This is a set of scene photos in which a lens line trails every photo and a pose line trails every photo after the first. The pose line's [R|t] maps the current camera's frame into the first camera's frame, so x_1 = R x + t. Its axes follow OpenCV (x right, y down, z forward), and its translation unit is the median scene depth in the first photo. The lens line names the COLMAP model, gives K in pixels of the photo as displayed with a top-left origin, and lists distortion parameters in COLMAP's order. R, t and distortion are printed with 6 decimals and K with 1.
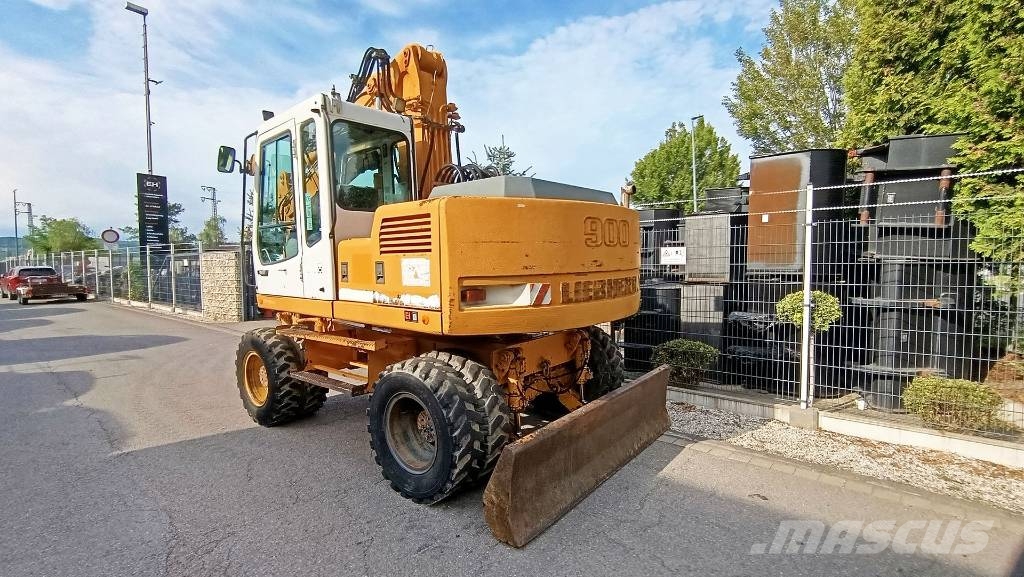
lens RADIAL K [[462.1, 0, 514.3], [0, 462.1, 288.7], [0, 0, 1]] dist [-0.003762, 0.000724]
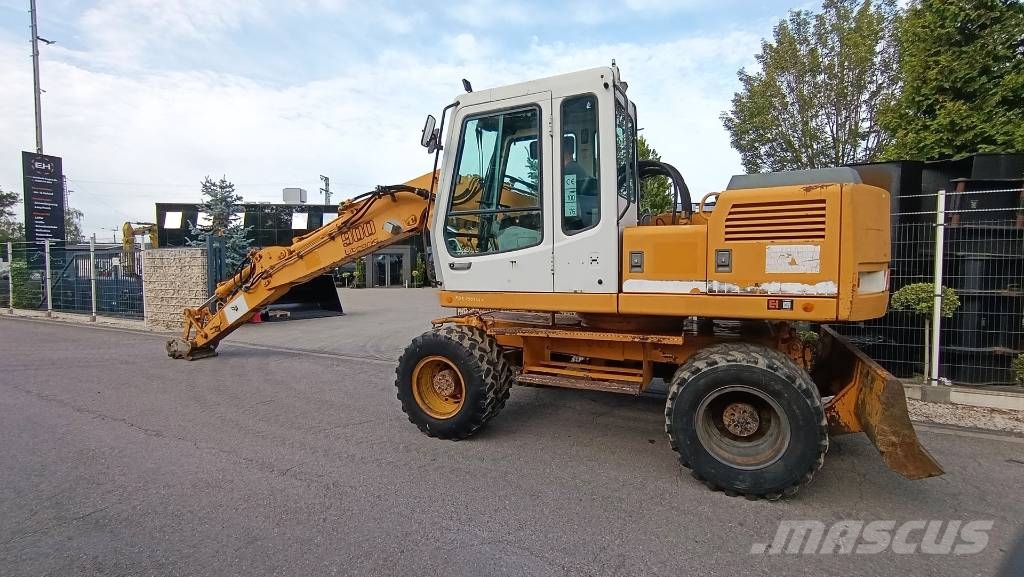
lens RADIAL K [[462.1, 0, 513.2], [0, 462.1, 289.5], [0, 0, 1]] dist [-0.003762, 0.000724]
pose [[0.976167, -0.007822, 0.216881, -0.587461], [0.009289, 0.999940, -0.005746, 0.017095], [-0.216823, 0.007623, 0.976181, 0.100014]]
